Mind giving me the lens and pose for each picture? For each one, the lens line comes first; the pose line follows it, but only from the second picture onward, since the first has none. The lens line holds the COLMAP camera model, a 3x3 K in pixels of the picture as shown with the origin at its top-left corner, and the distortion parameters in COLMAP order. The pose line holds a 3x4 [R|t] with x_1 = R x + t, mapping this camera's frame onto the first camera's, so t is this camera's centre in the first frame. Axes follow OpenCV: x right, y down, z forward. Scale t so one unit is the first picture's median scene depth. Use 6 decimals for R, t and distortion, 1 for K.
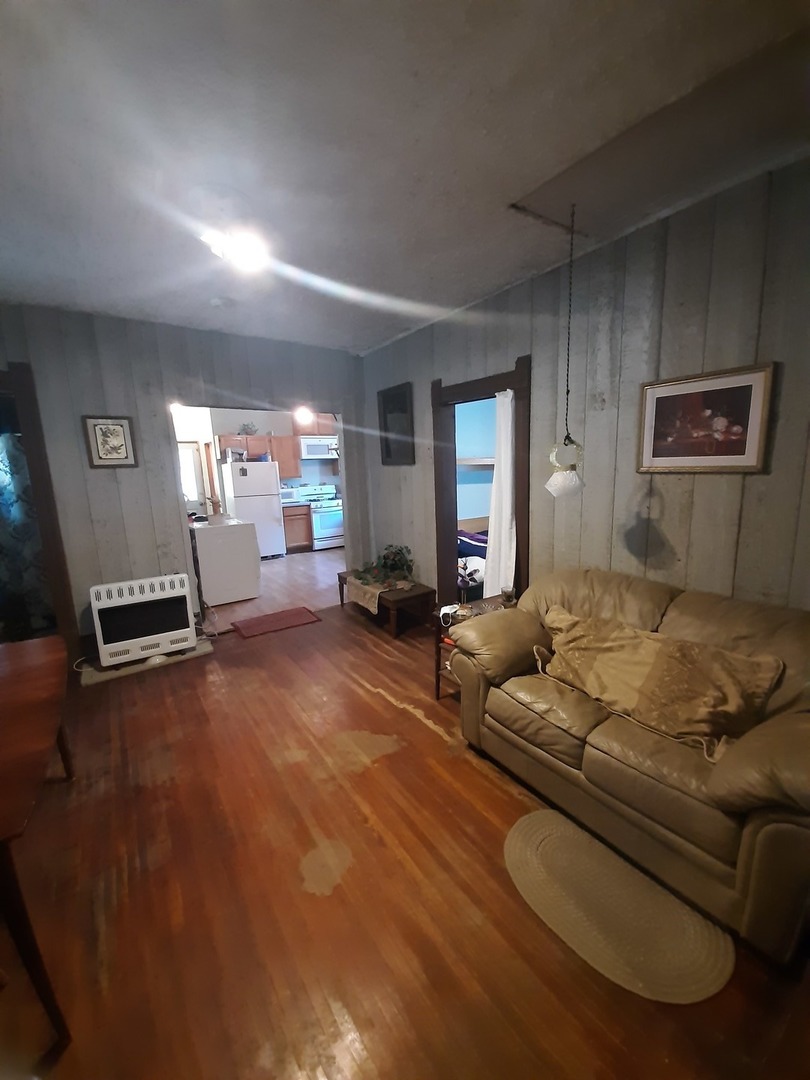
lens RADIAL K [[427.5, 0, 421.1], [0, 427.5, 543.4], [0, 0, 1]] dist [0.003145, -0.005175]
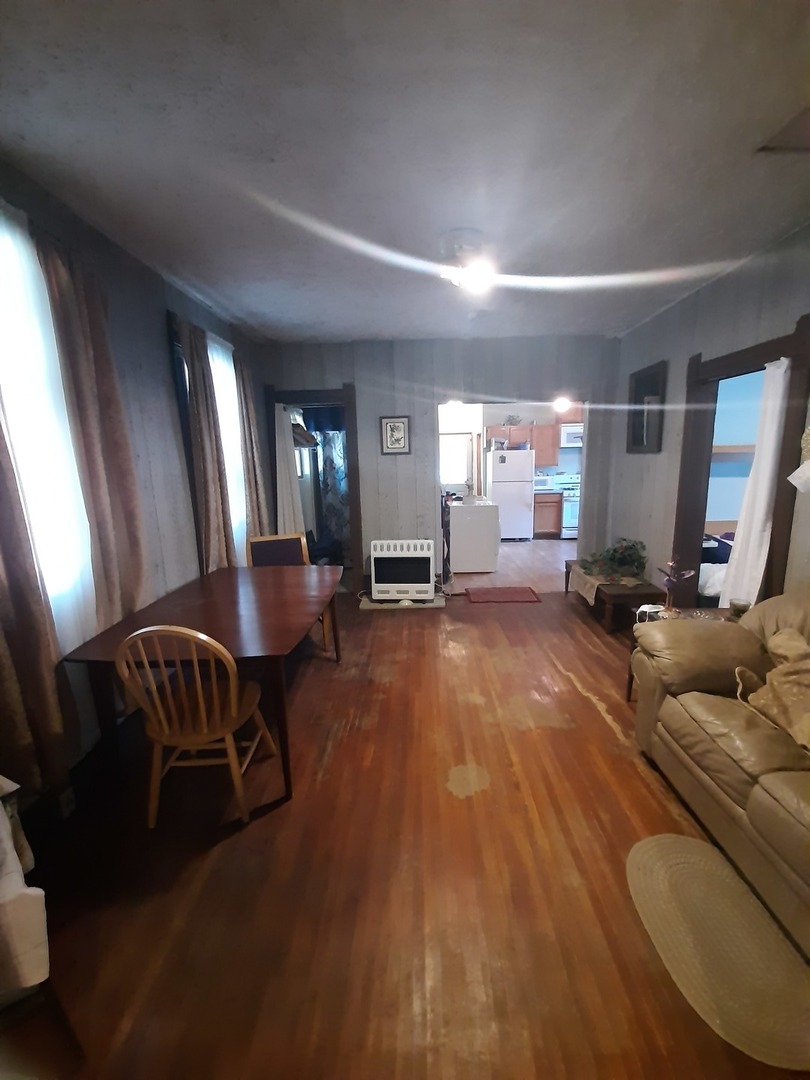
lens RADIAL K [[427.5, 0, 407.4], [0, 427.5, 543.4], [0, 0, 1]] dist [0.003145, -0.005175]
pose [[0.796838, 0.125453, -0.591025, 0.136554], [-0.109955, 0.991981, 0.062317, 0.010493], [0.594103, 0.015329, 0.804243, -0.049225]]
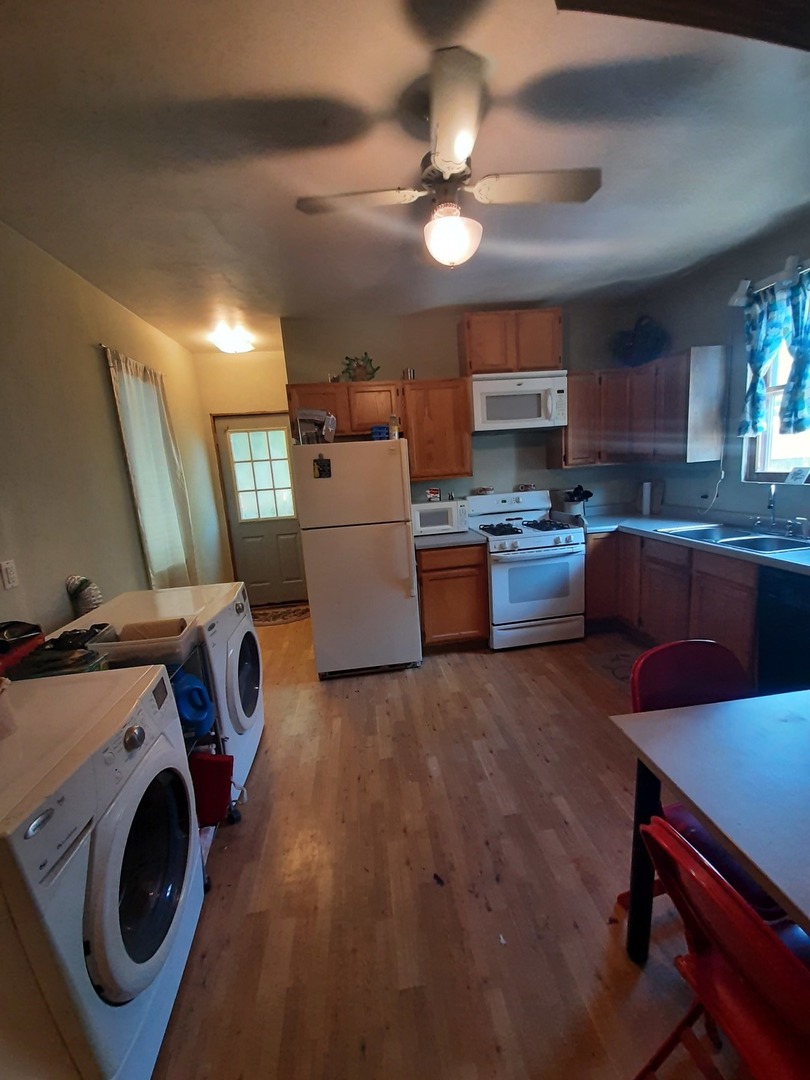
lens RADIAL K [[427.5, 0, 407.2], [0, 427.5, 540.2], [0, 0, 1]] dist [0.003145, -0.005175]
pose [[0.878743, 0.056190, -0.473976, -0.315954], [-0.046534, 0.998401, 0.032089, -0.242193], [0.475021, -0.006142, 0.879953, 1.435233]]
